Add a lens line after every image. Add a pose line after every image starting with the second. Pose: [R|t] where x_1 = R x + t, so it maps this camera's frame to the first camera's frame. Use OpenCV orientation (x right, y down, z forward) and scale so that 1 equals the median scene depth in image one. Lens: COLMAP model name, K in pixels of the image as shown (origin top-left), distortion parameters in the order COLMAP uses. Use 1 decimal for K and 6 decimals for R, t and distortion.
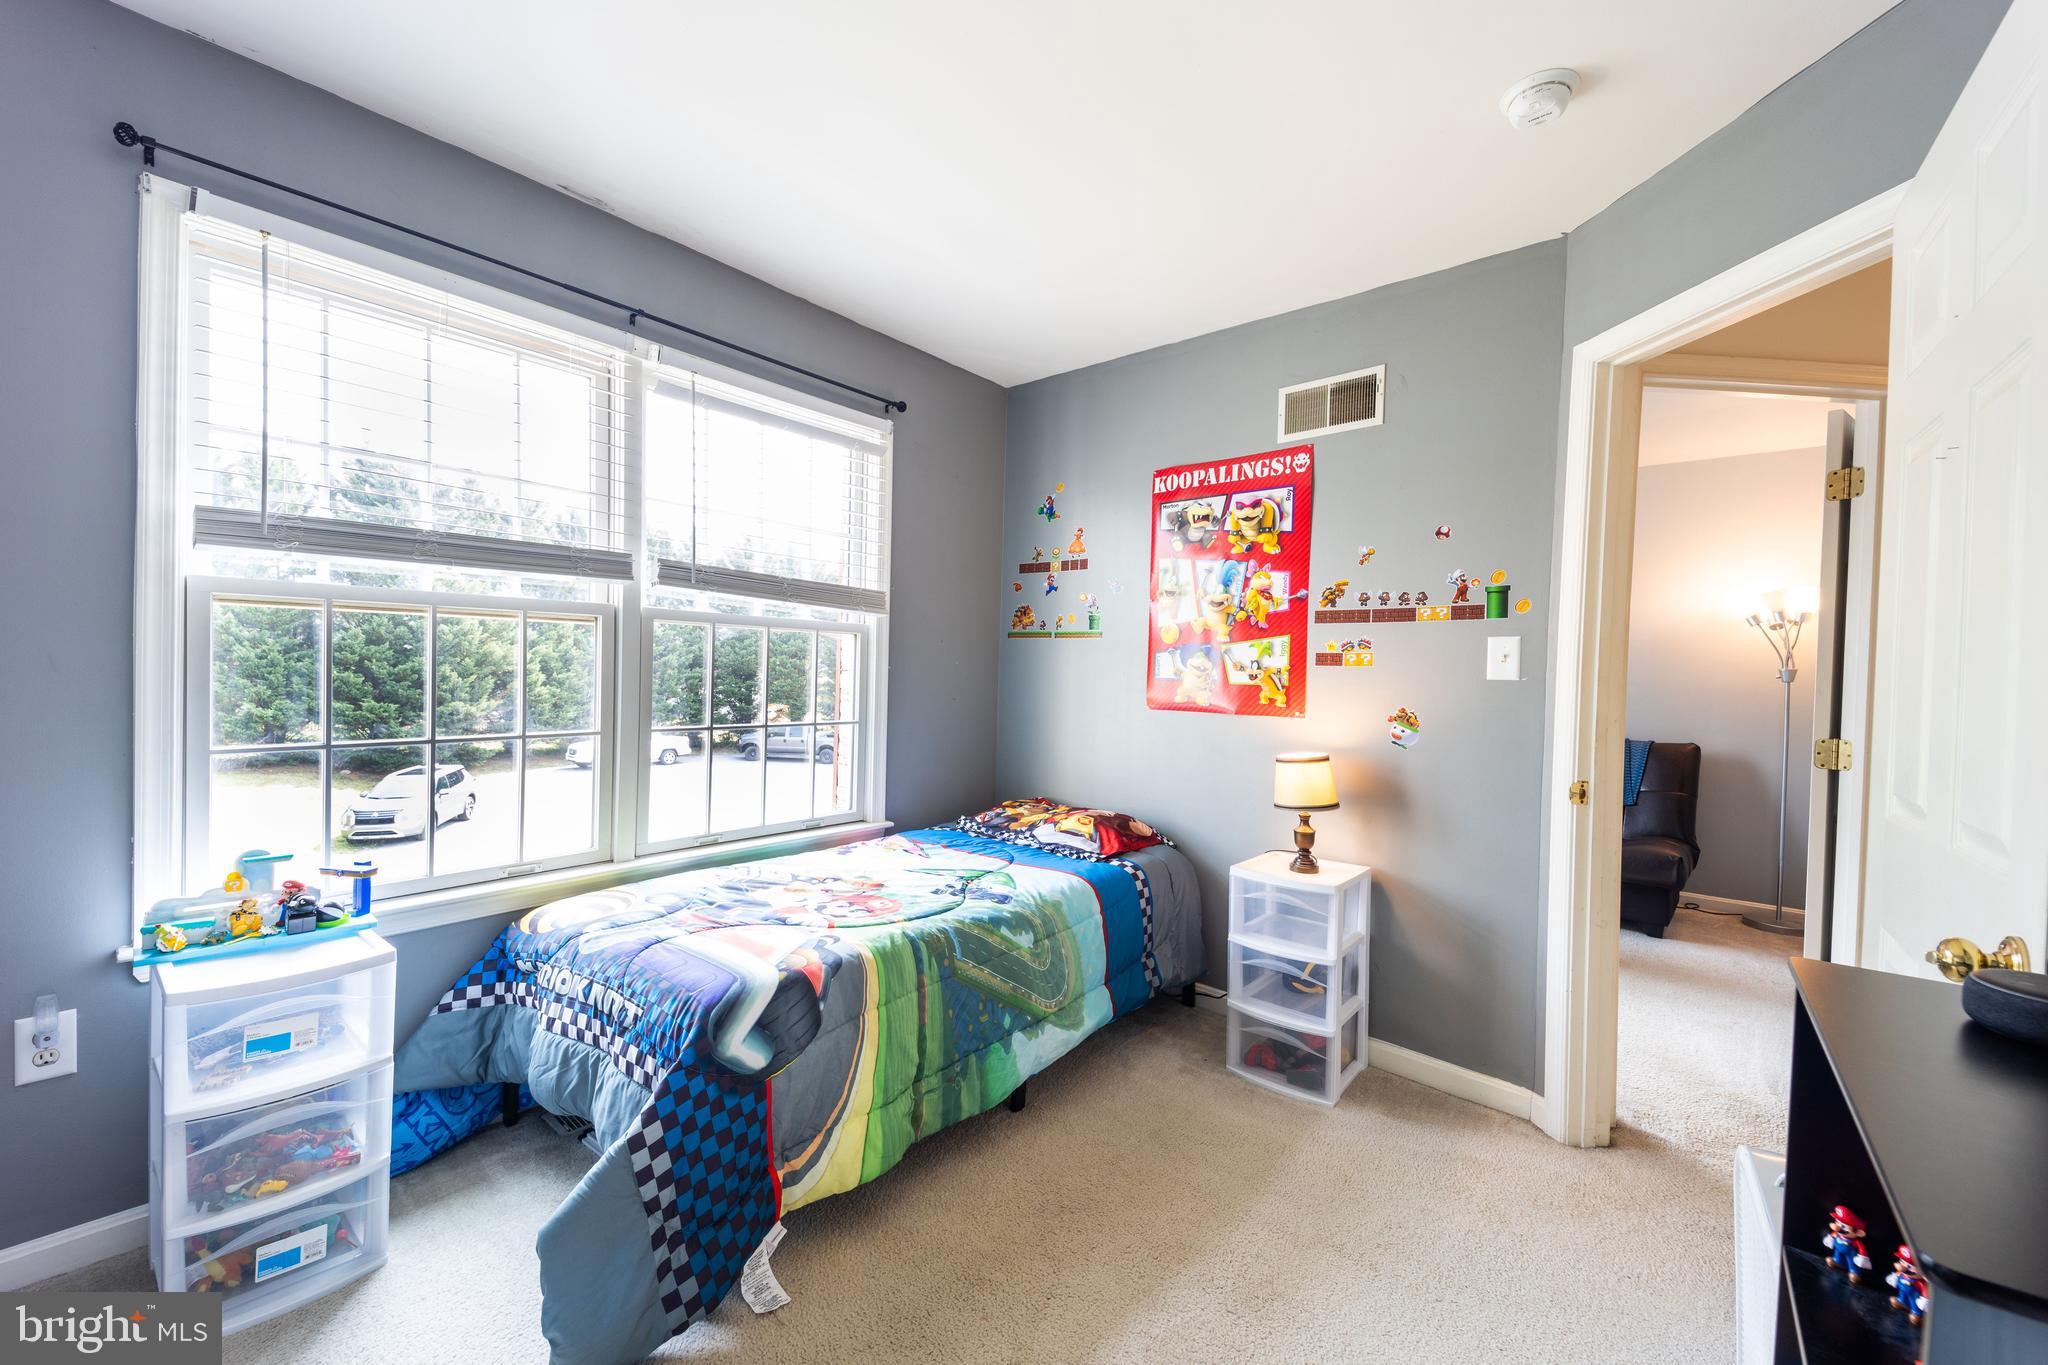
lens RADIAL K [[792.6, 0, 1020.1], [0, 792.6, 680.7], [0, 0, 1]] dist [0.077580, -0.035549]
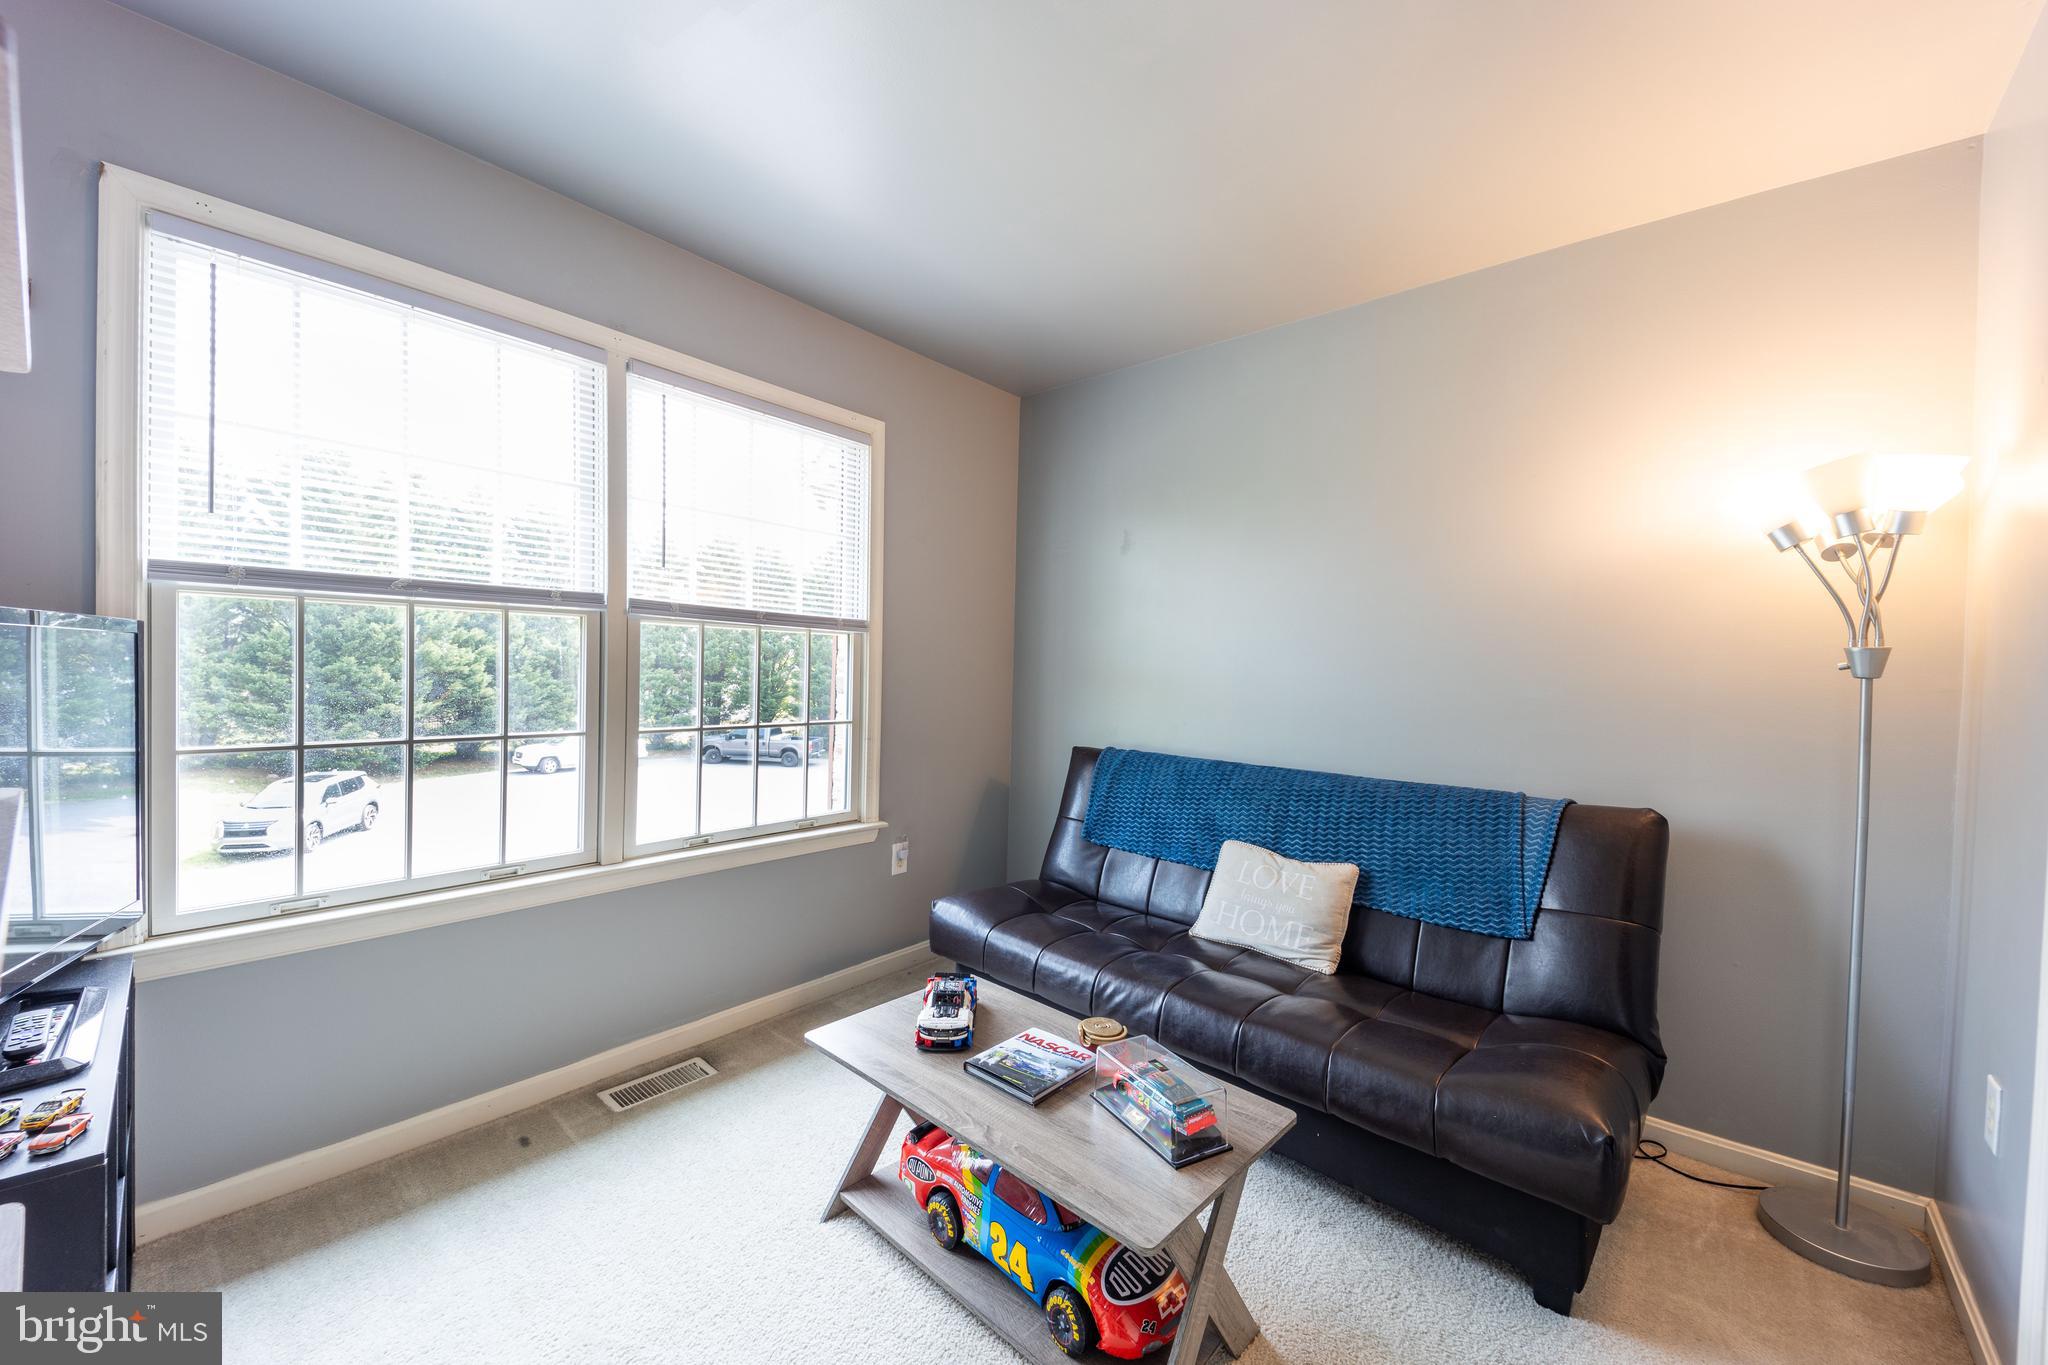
lens RADIAL K [[749.8, 0, 1030.1], [0, 749.8, 678.1], [0, 0, 1]] dist [0.071770, -0.028088]
pose [[0.999774, -0.001462, -0.021186, 0.105656], [0.001380, 0.999991, -0.003894, 0.000678], [0.021192, 0.003863, 0.999768, 0.122474]]
